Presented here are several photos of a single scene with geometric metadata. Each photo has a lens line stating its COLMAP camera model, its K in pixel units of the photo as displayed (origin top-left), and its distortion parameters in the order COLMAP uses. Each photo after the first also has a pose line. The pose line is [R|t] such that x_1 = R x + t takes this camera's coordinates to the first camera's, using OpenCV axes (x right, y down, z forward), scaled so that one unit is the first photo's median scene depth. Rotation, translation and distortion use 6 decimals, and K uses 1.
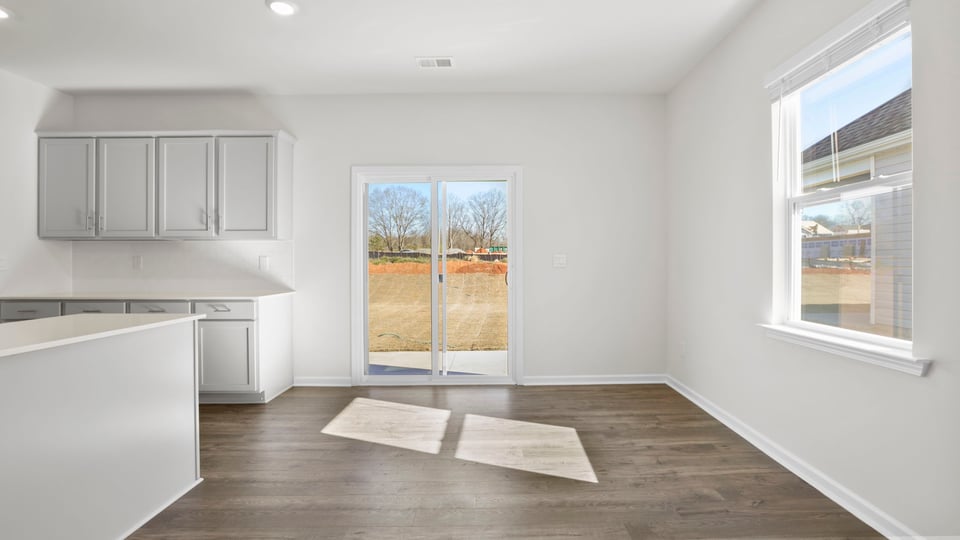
lens RADIAL K [[440.4, 0, 480.0], [0, 440.4, 270.0], [0, 0, 1]] dist [-0.034610, 0.000062]
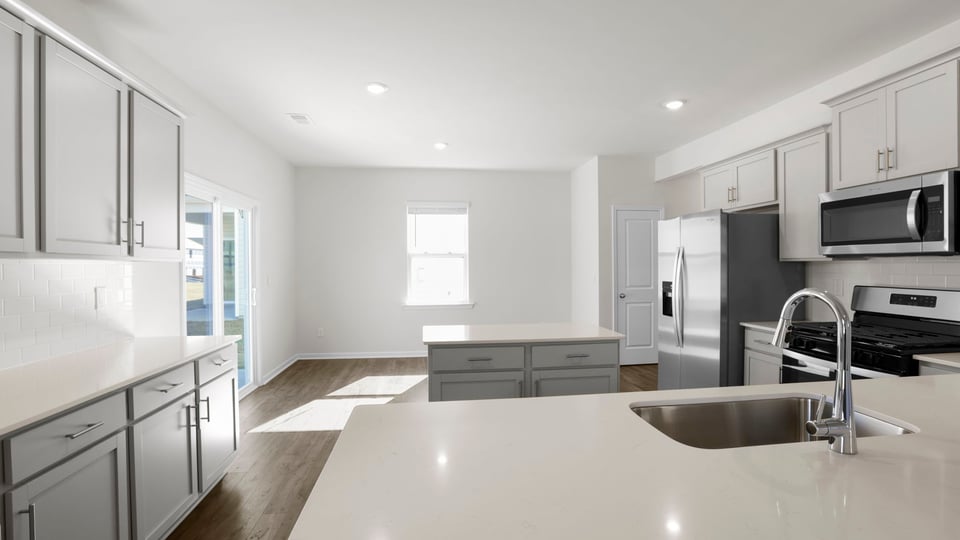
lens RADIAL K [[466.4, 0, 486.2], [0, 466.4, 271.7], [0, 0, 1]] dist [-0.045210, 0.000963]
pose [[-0.131895, -0.007594, 0.991235, -0.769662], [0.025381, 0.999617, 0.011036, -0.028337], [-0.990939, 0.026614, -0.131652, 0.351356]]
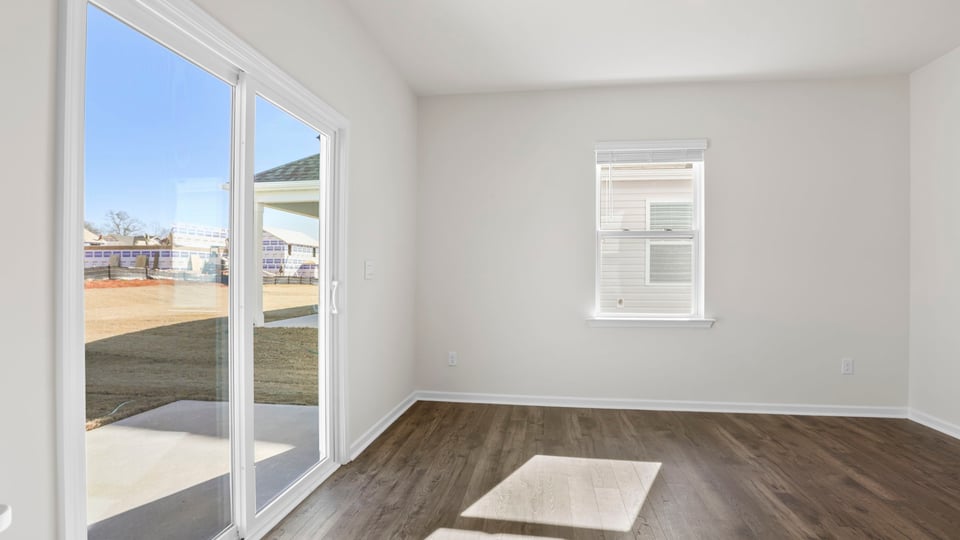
lens RADIAL K [[466.4, 0, 486.2], [0, 466.4, 271.7], [0, 0, 1]] dist [-0.045210, 0.000963]
pose [[0.136400, 0.009545, 0.990608, -0.352128], [0.012315, 0.999860, -0.011330, -0.004658], [-0.990577, 0.013745, 0.136263, 0.444670]]
